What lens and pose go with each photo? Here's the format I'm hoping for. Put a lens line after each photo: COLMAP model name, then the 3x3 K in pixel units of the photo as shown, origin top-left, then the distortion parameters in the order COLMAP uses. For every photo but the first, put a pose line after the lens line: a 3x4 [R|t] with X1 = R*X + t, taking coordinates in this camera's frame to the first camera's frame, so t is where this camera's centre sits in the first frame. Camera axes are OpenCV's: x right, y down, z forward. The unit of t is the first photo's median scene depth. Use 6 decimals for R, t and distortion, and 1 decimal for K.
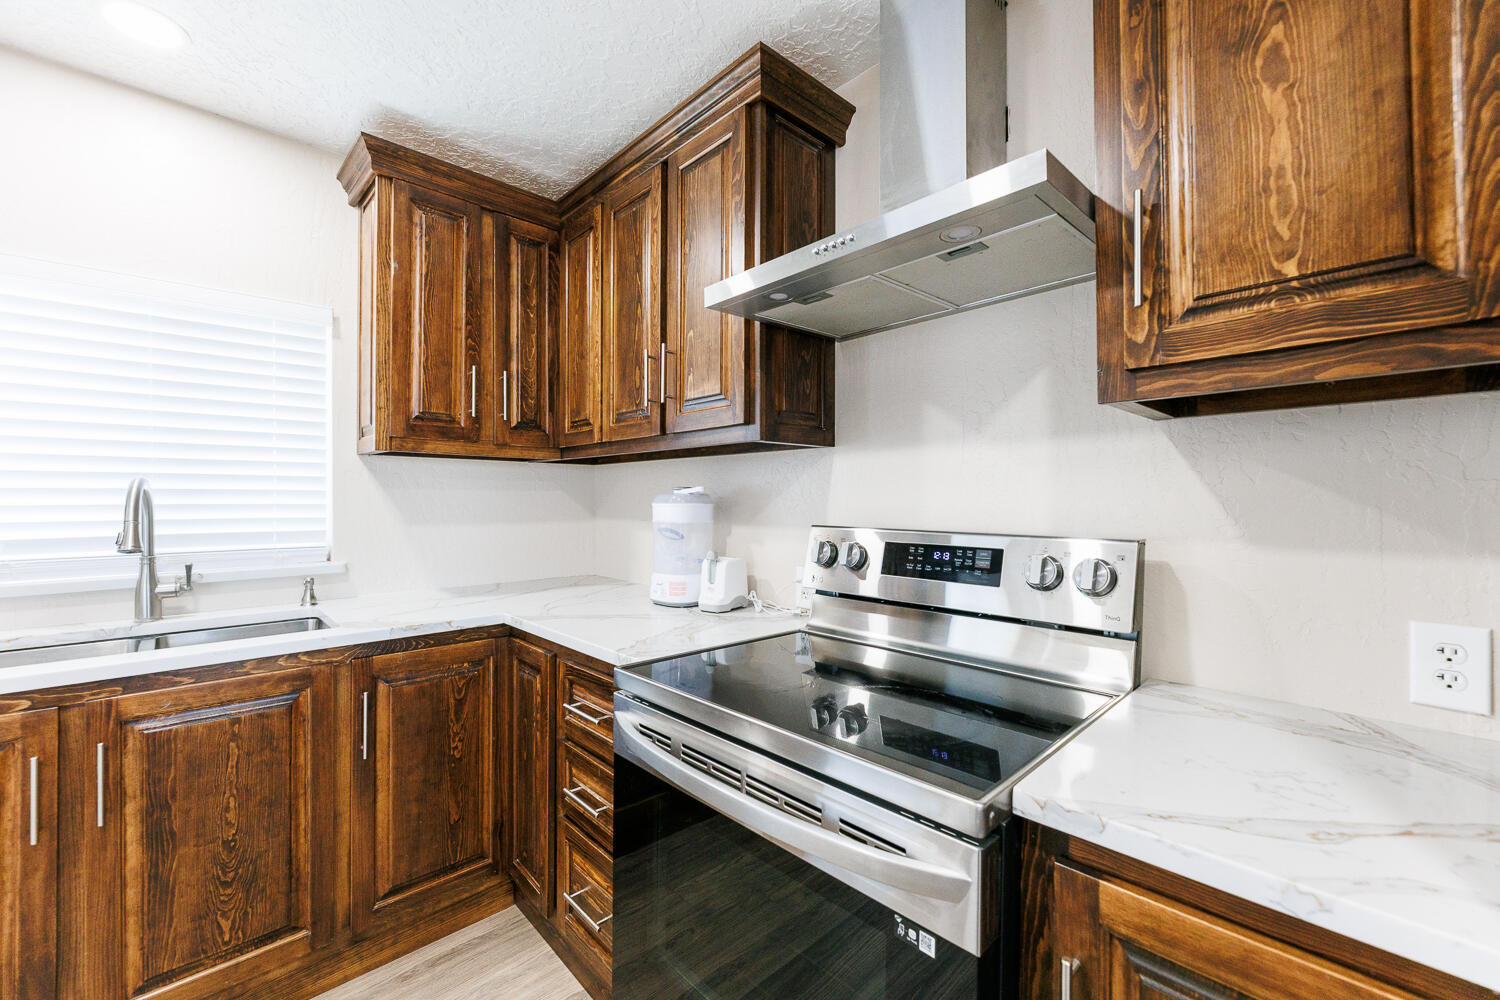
lens RADIAL K [[609.6, 0, 755.1], [0, 609.6, 497.9], [0, 0, 1]] dist [-0.006364, 0.000243]
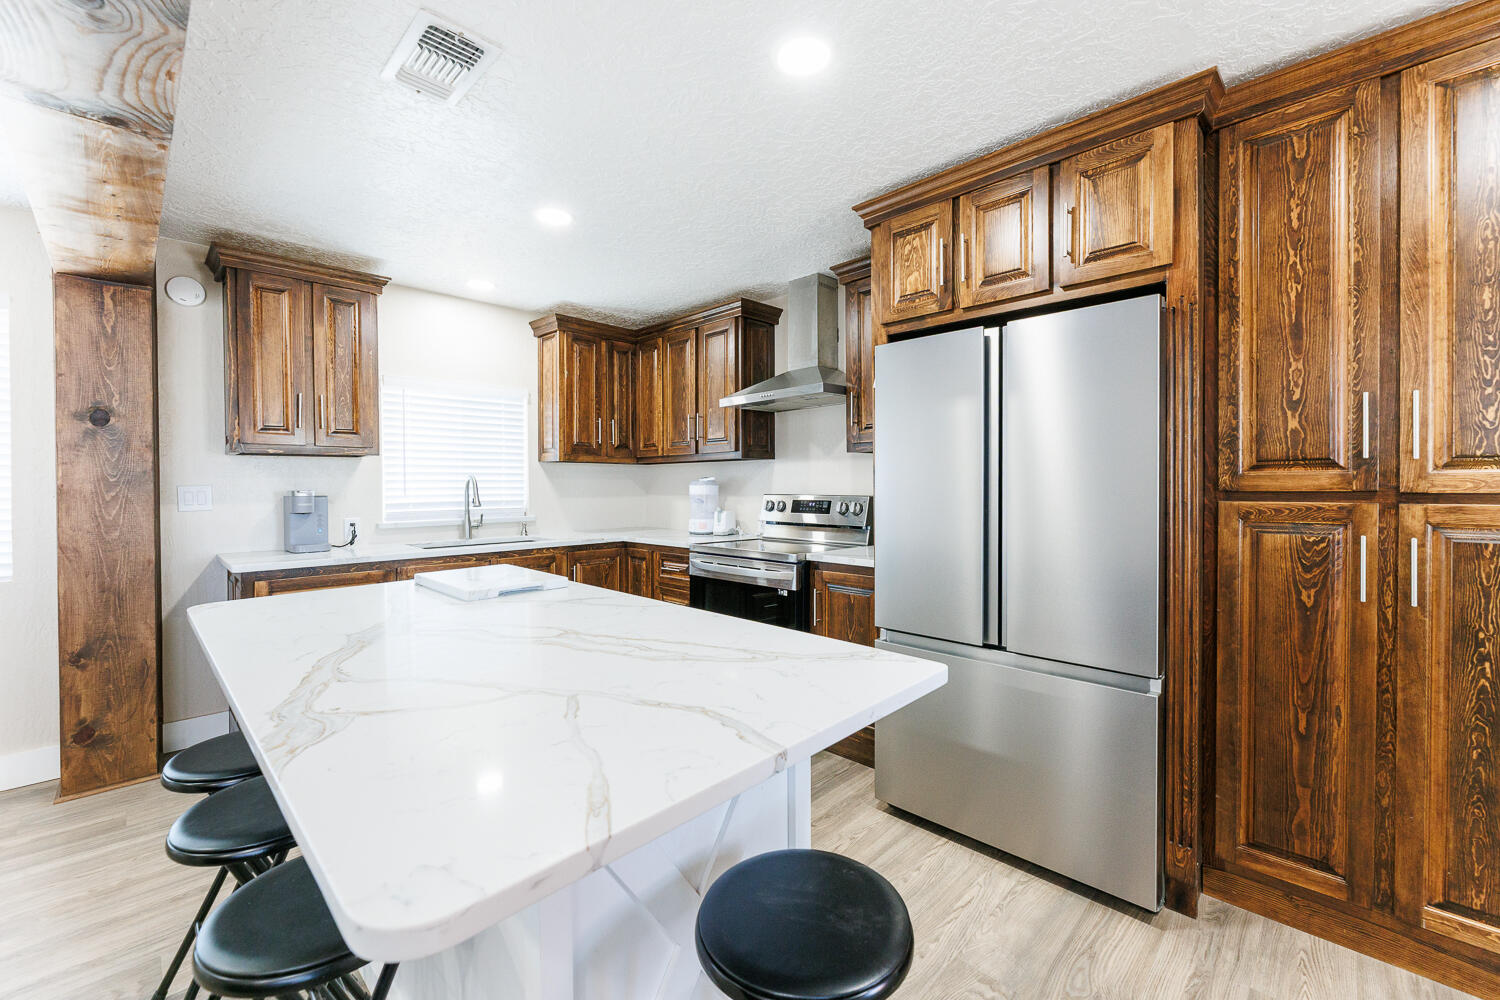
lens RADIAL K [[609.6, 0, 750.0], [0, 609.6, 494.1], [0, 0, 1]] dist [-0.006364, 0.000243]
pose [[0.999492, -0.005644, 0.031371, -0.031170], [0.005079, 0.999824, 0.018071, 0.002416], [-0.031467, -0.017902, 0.999344, -1.251975]]
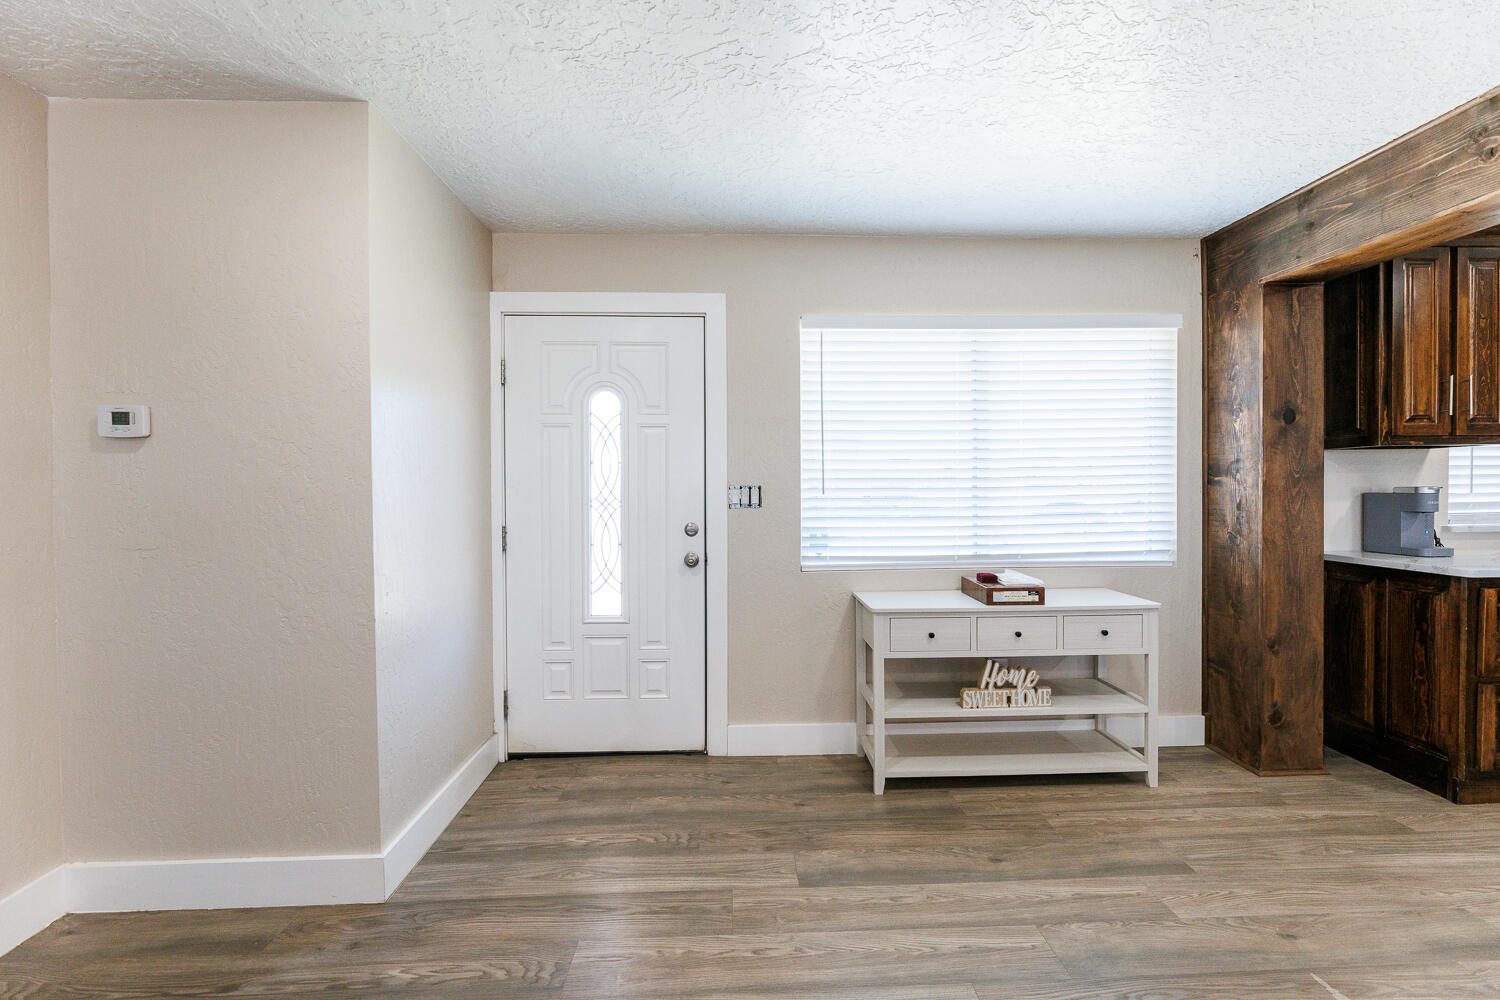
lens RADIAL K [[609.6, 0, 758.5], [0, 609.6, 496.5], [0, 0, 1]] dist [-0.006364, 0.000243]
pose [[0.745690, 0.003064, -0.666286, -1.516017], [0.009690, 0.999834, 0.015442, 0.002025], [0.666222, -0.017971, 0.745537, -1.761910]]
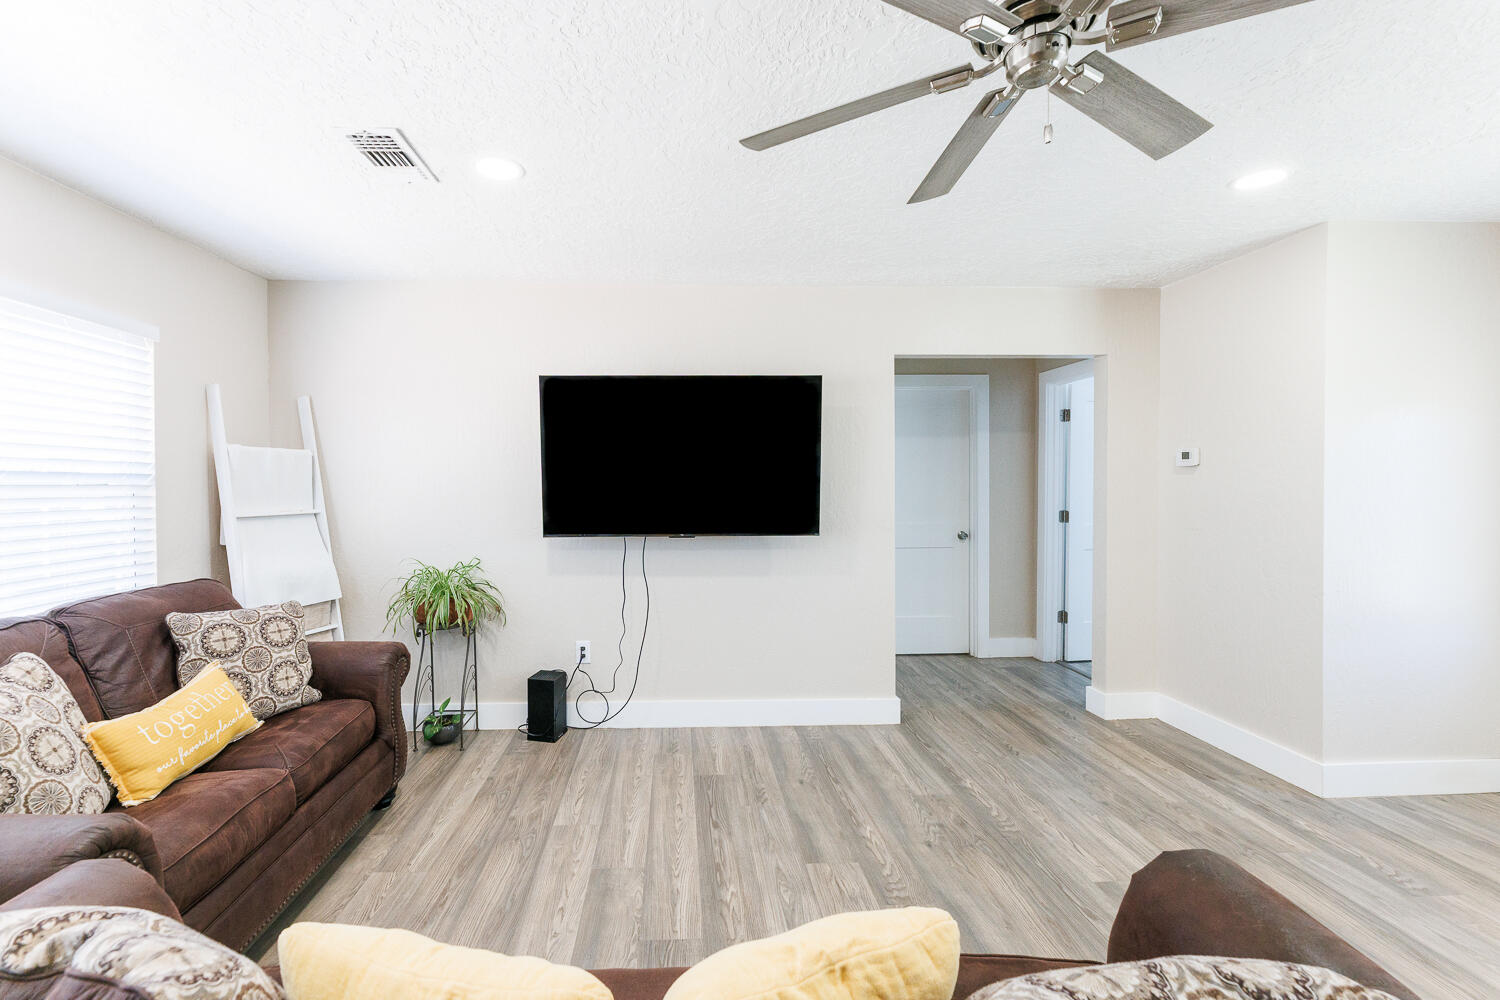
lens RADIAL K [[647.1, 0, 699.6], [0, 647.1, 487.6], [0, 0, 1]] dist [-0.004060, -0.000364]
pose [[-0.665377, 0.011382, -0.746421, -0.541104], [0.006535, 0.999934, 0.009422, -0.057012], [0.746479, 0.001392, -0.665408, -1.508562]]
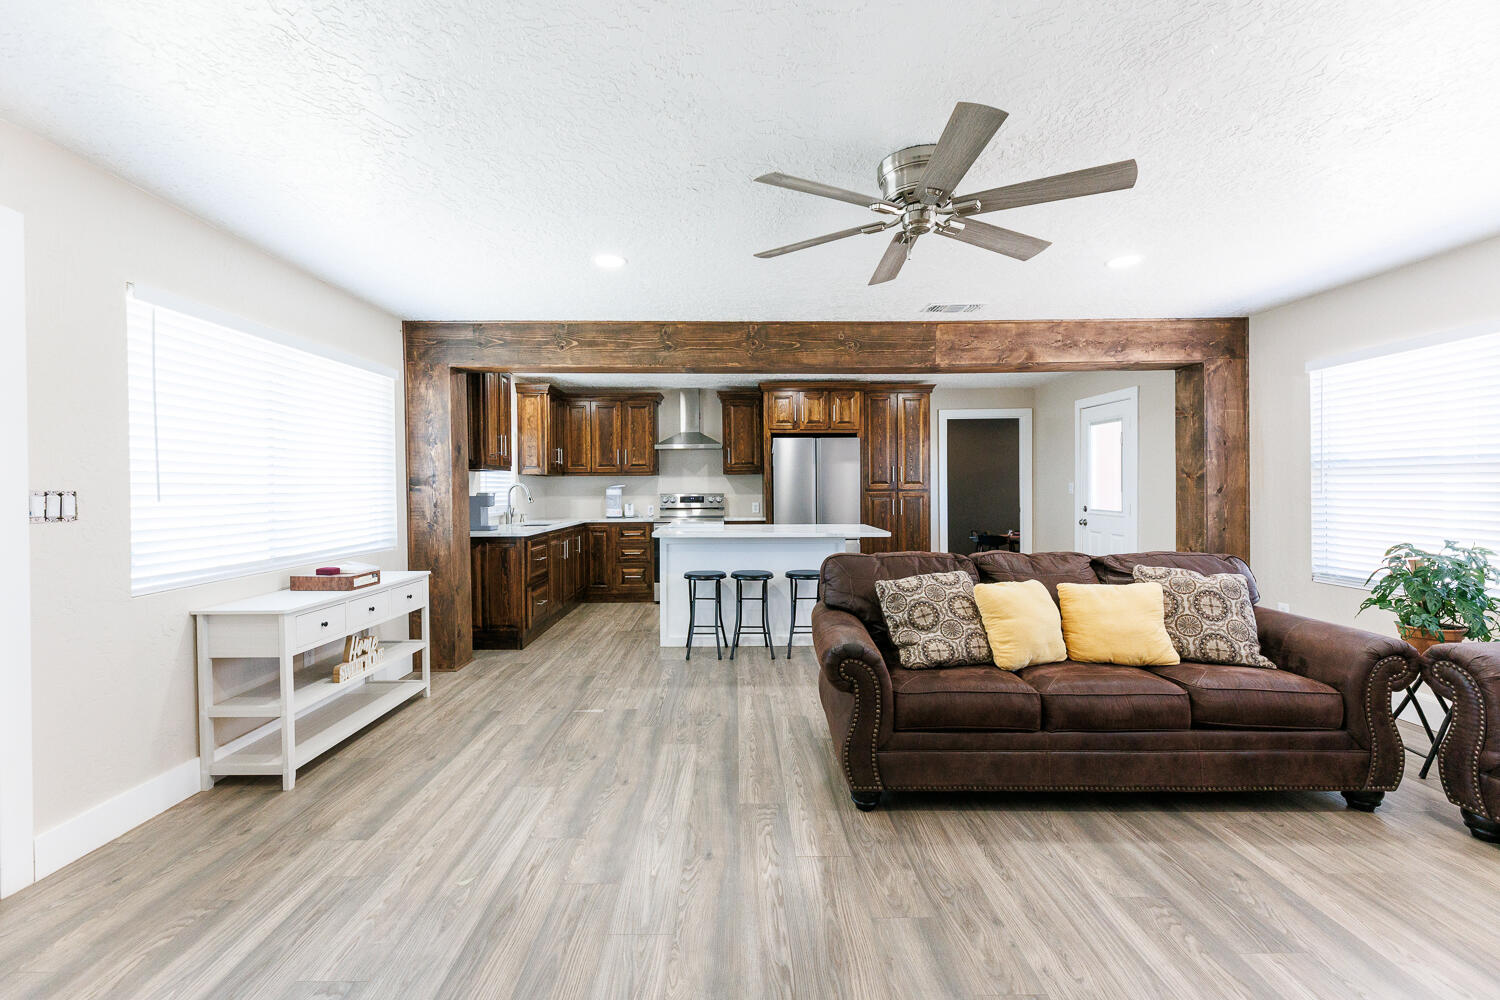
lens RADIAL K [[609.6, 0, 749.4], [0, 609.6, 500.2], [0, 0, 1]] dist [-0.006364, 0.000243]
pose [[0.677215, -0.020880, 0.735489, -2.587056], [0.007553, 0.999742, 0.021428, 0.000618], [-0.735747, -0.008956, 0.677198, -2.344770]]
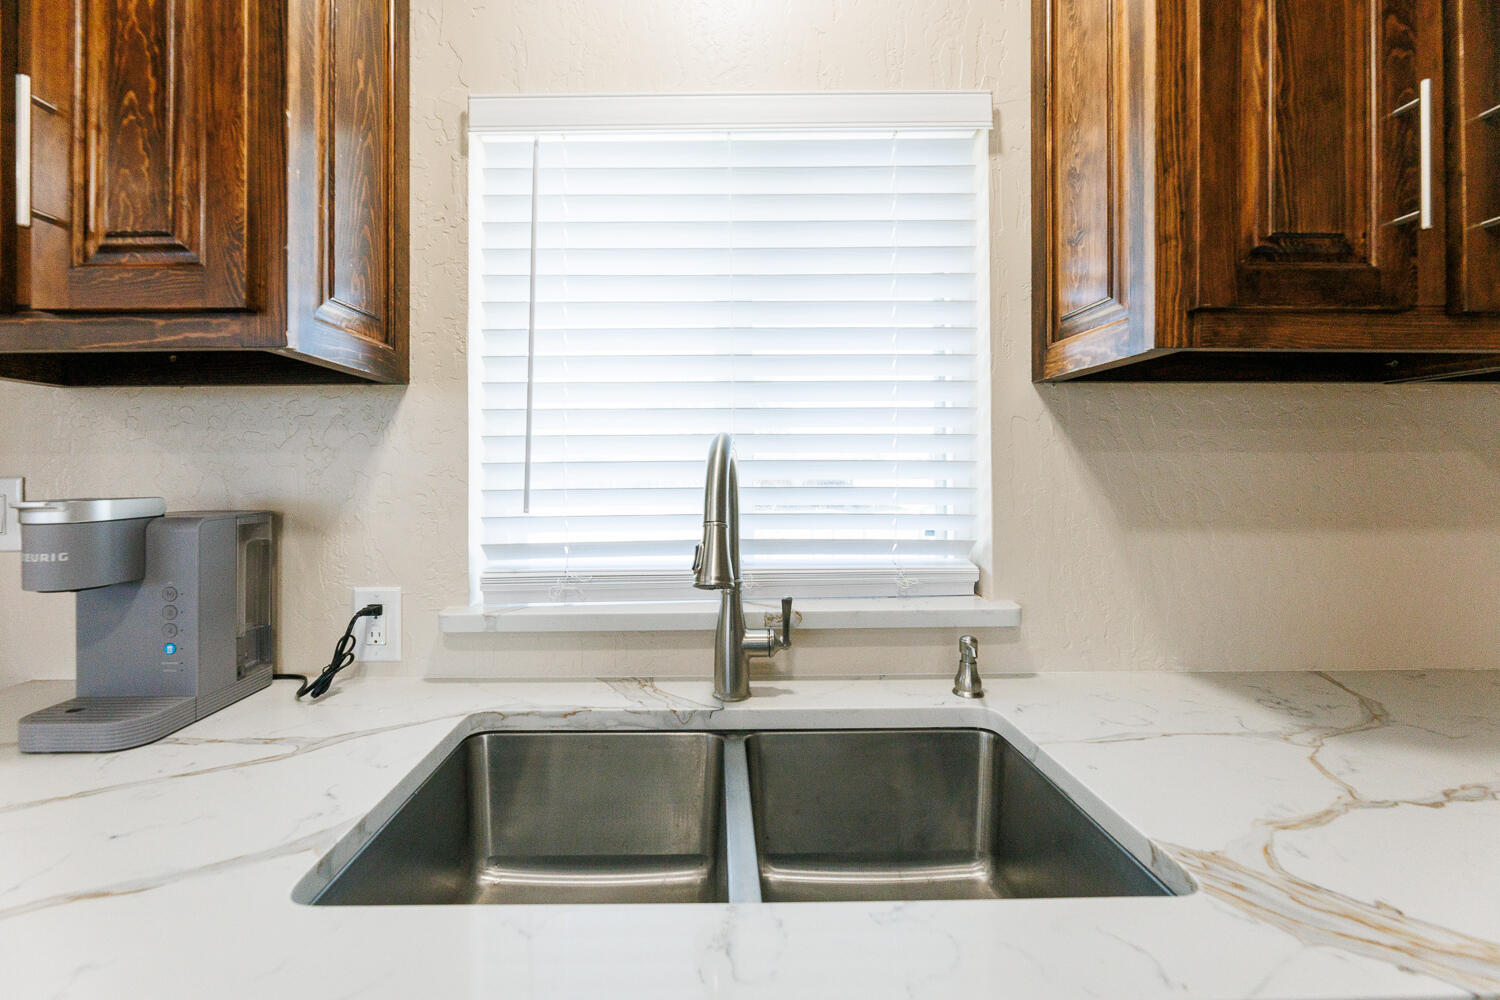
lens RADIAL K [[609.6, 0, 723.0], [0, 609.6, 476.3], [0, 0, 1]] dist [-0.006364, 0.000243]
pose [[0.723803, -0.002475, -0.690002, -0.610568], [0.005001, 0.999986, 0.001658, 0.001590], [0.689989, -0.004651, 0.723805, 0.578967]]
